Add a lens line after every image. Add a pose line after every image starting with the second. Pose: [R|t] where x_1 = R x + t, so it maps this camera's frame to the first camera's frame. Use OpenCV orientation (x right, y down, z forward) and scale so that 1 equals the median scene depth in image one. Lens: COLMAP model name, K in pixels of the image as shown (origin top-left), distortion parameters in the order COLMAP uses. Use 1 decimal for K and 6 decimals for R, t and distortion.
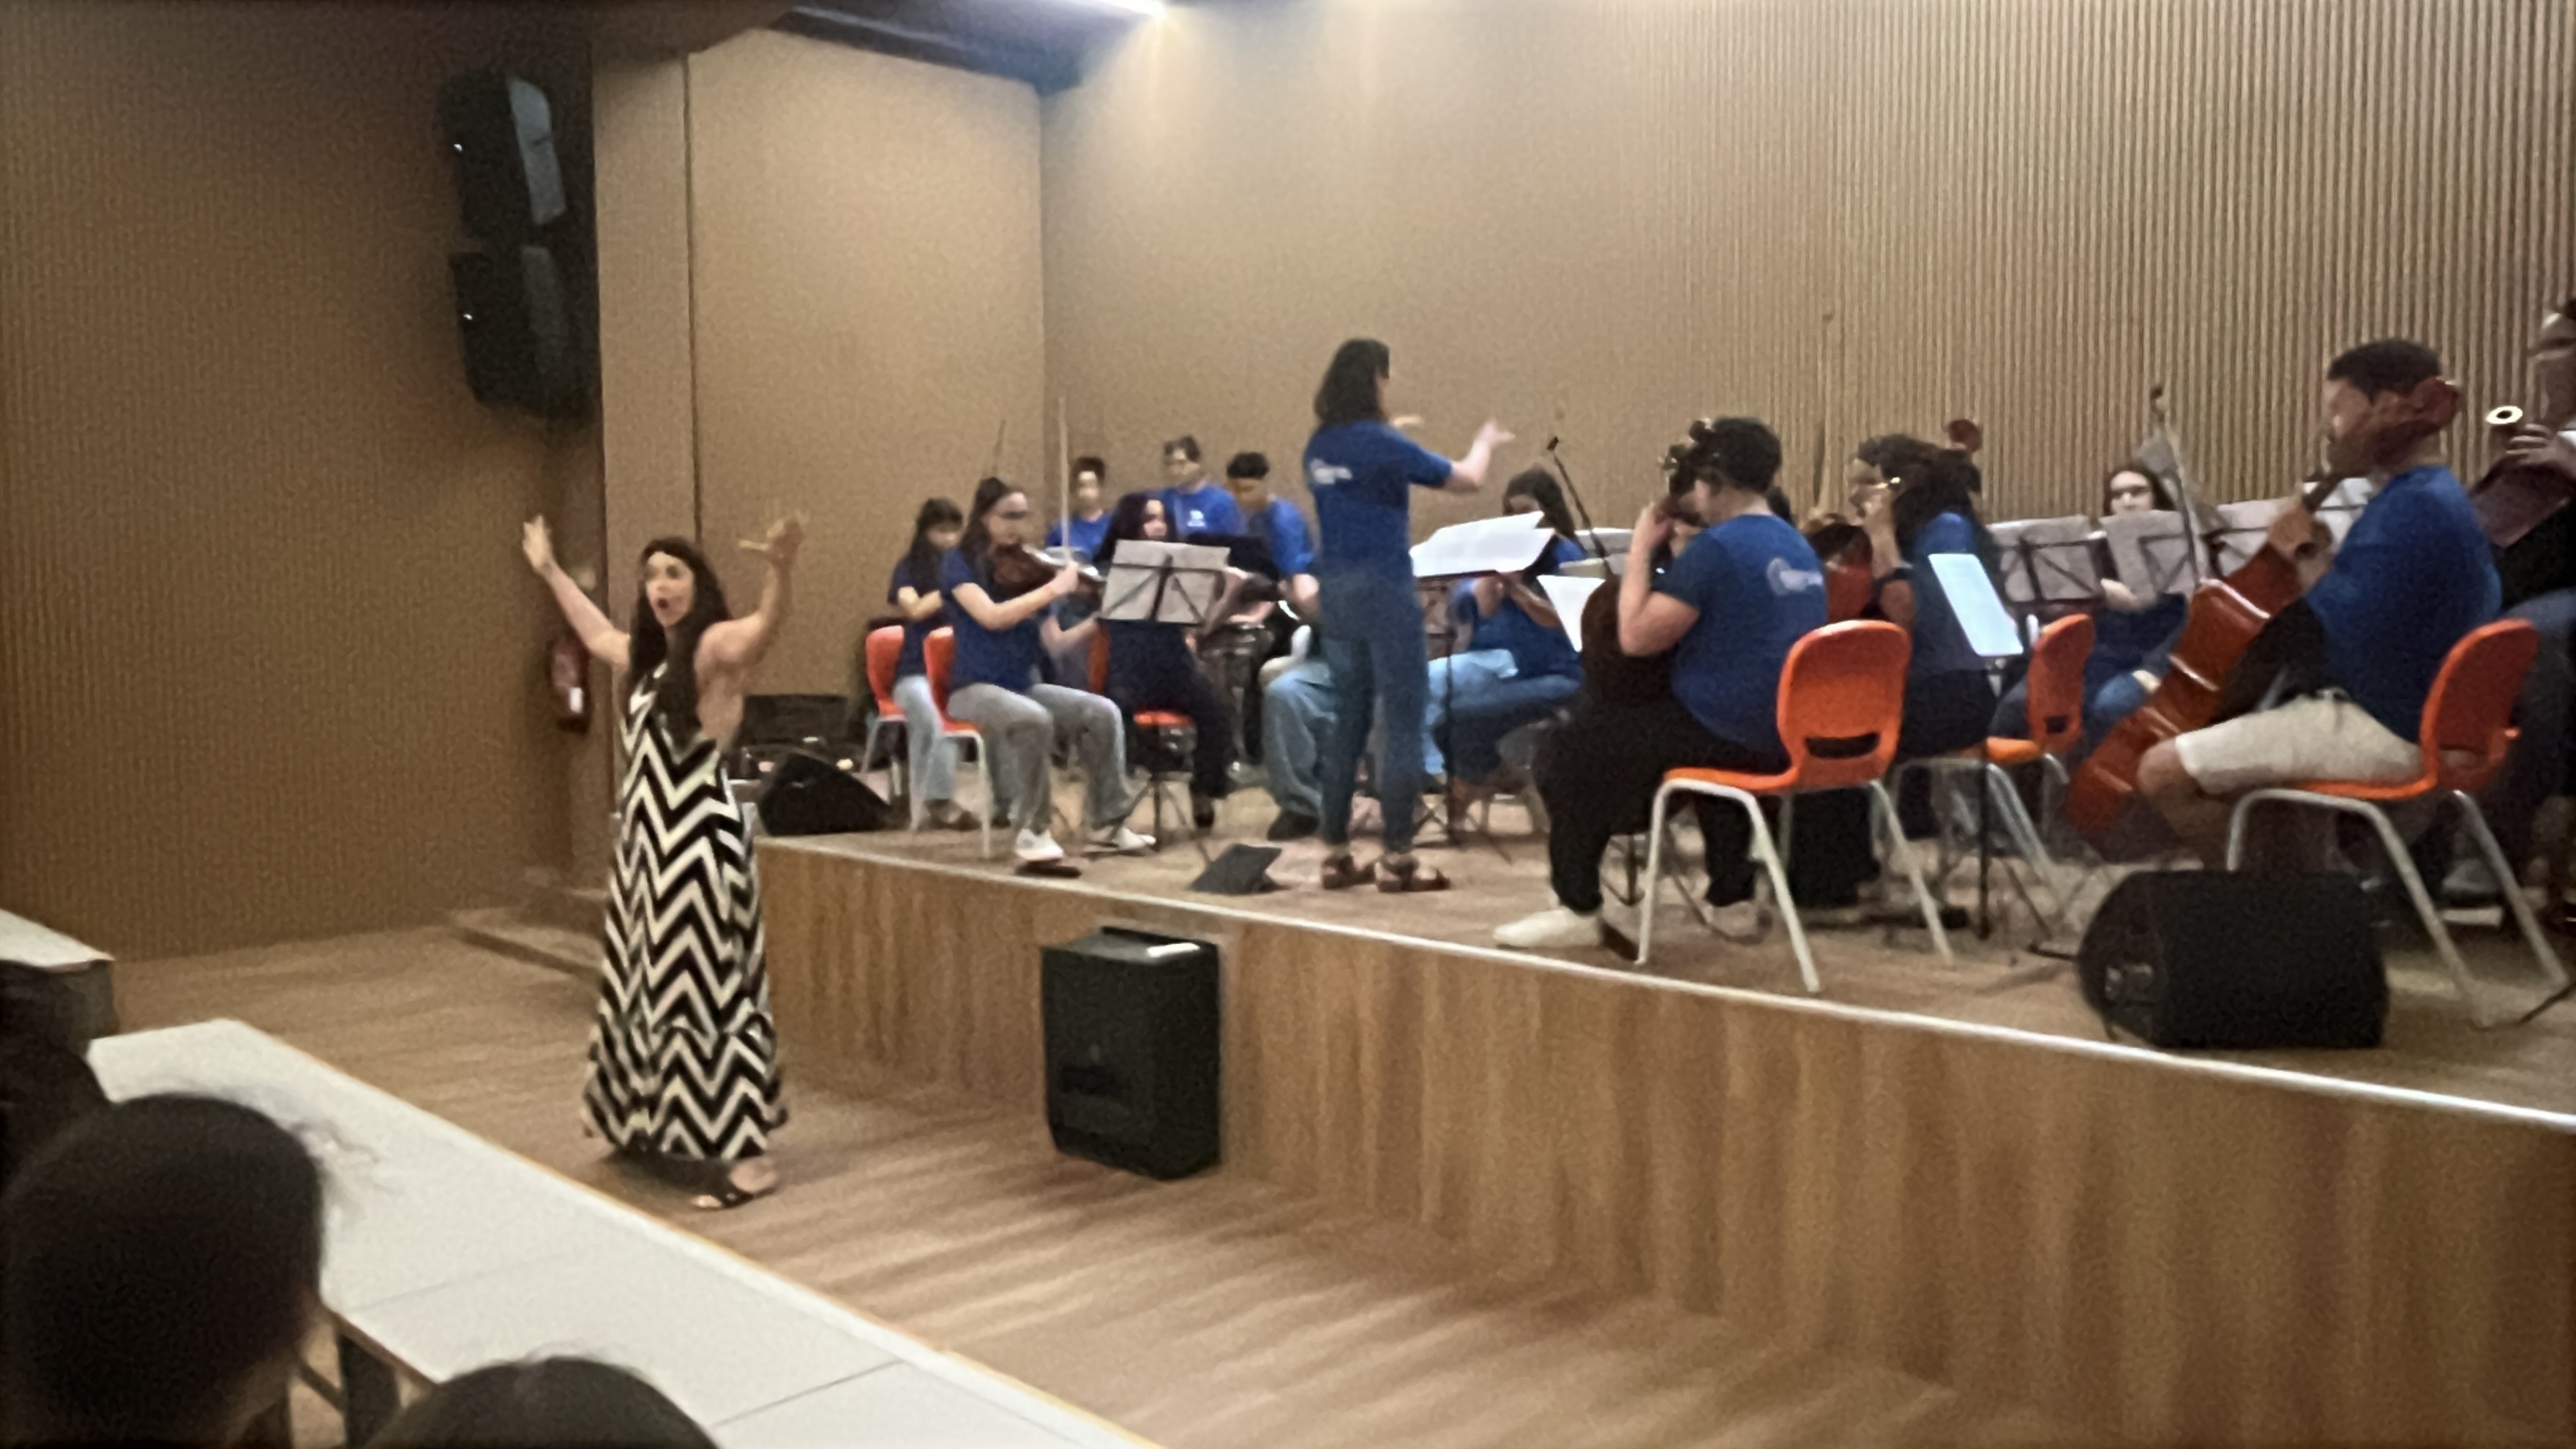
lens RADIAL K [[2136.5, 0, 1288.0], [0, 2136.5, 724.5], [0, 0, 1]] dist [0.080805, 0.000573]
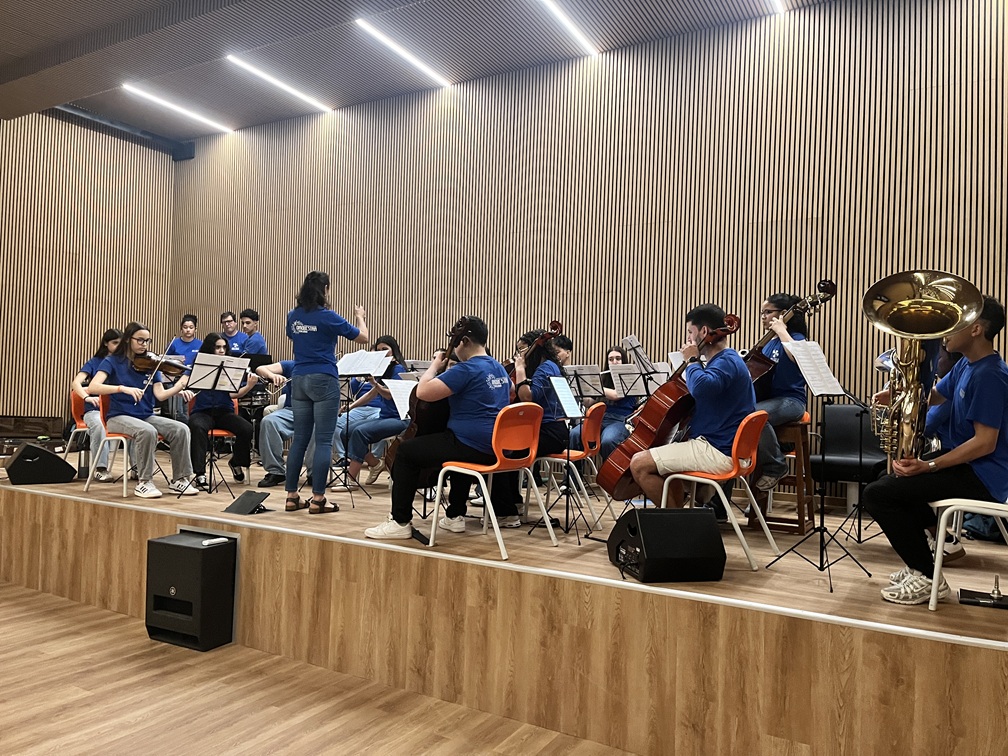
lens RADIAL K [[763.7, 0, 504.0], [0, 763.7, 378.0], [0, 0, 1]] dist [0.045265, -0.006266]
pose [[0.956911, 0.044205, 0.286998, -0.004813], [-0.024656, 0.997145, -0.071376, -0.011867], [-0.289334, 0.061224, 0.955268, 0.162500]]
